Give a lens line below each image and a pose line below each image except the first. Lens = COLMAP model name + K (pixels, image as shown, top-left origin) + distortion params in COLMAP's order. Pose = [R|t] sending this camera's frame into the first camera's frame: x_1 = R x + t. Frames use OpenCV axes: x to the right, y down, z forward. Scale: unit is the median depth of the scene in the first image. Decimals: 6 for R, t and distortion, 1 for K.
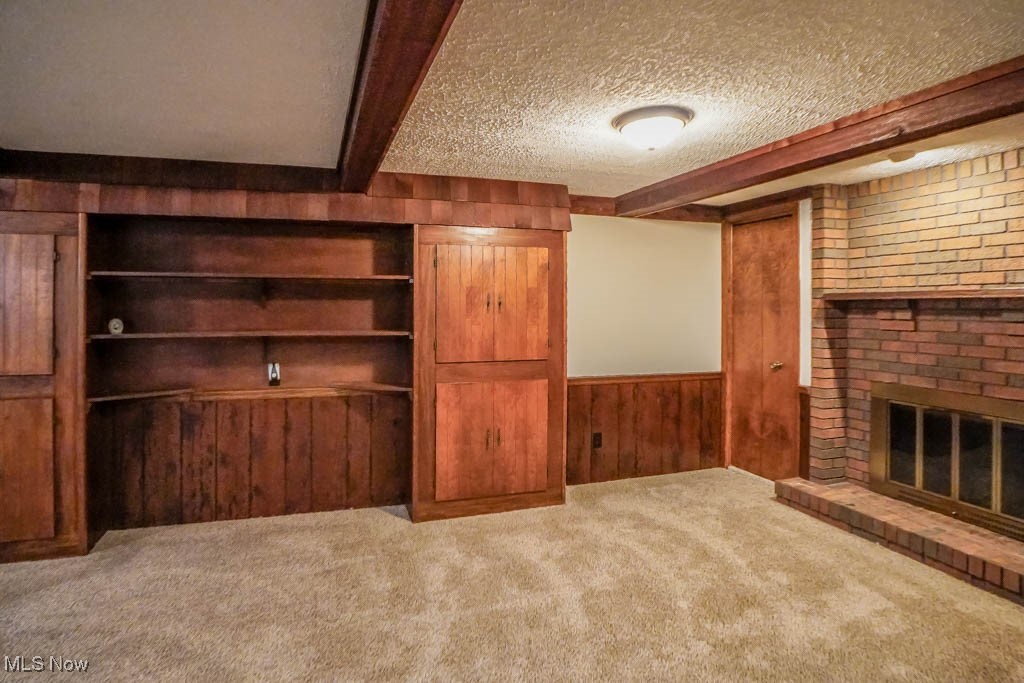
lens RADIAL K [[484.9, 0, 513.1], [0, 484.9, 301.6], [0, 0, 1]] dist [-0.047472, 0.000386]
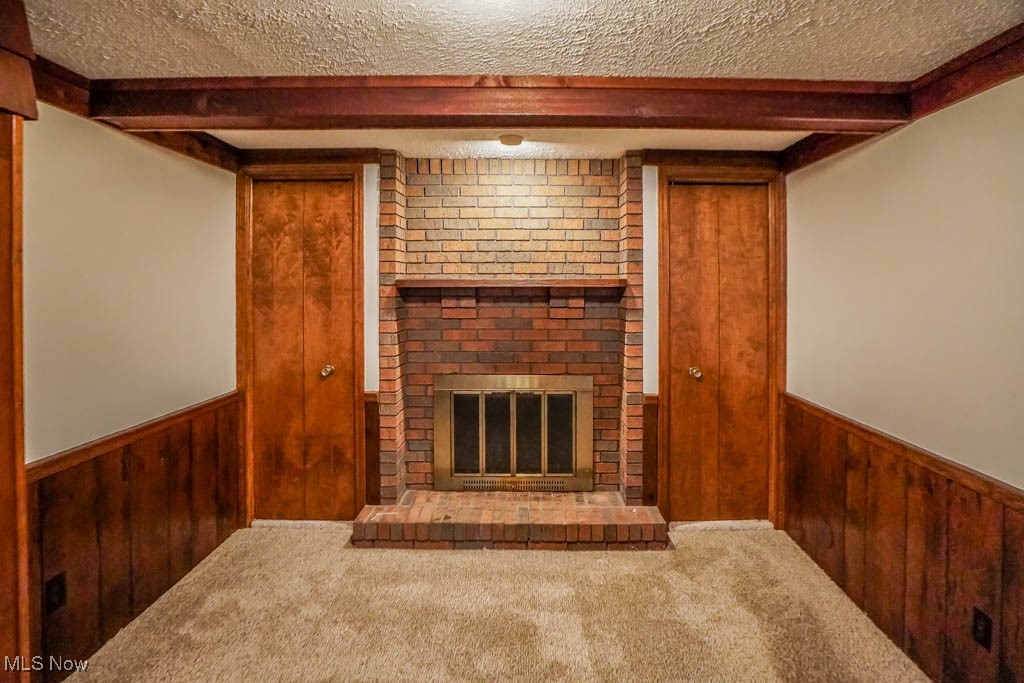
lens RADIAL K [[503.2, 0, 525.1], [0, 503.2, 285.5], [0, 0, 1]] dist [-0.037453, 0.000449]
pose [[0.366613, -0.004751, 0.930361, -0.094918], [-0.006010, 0.999954, 0.007475, -0.015020], [-0.930354, -0.008332, 0.366568, 0.460459]]
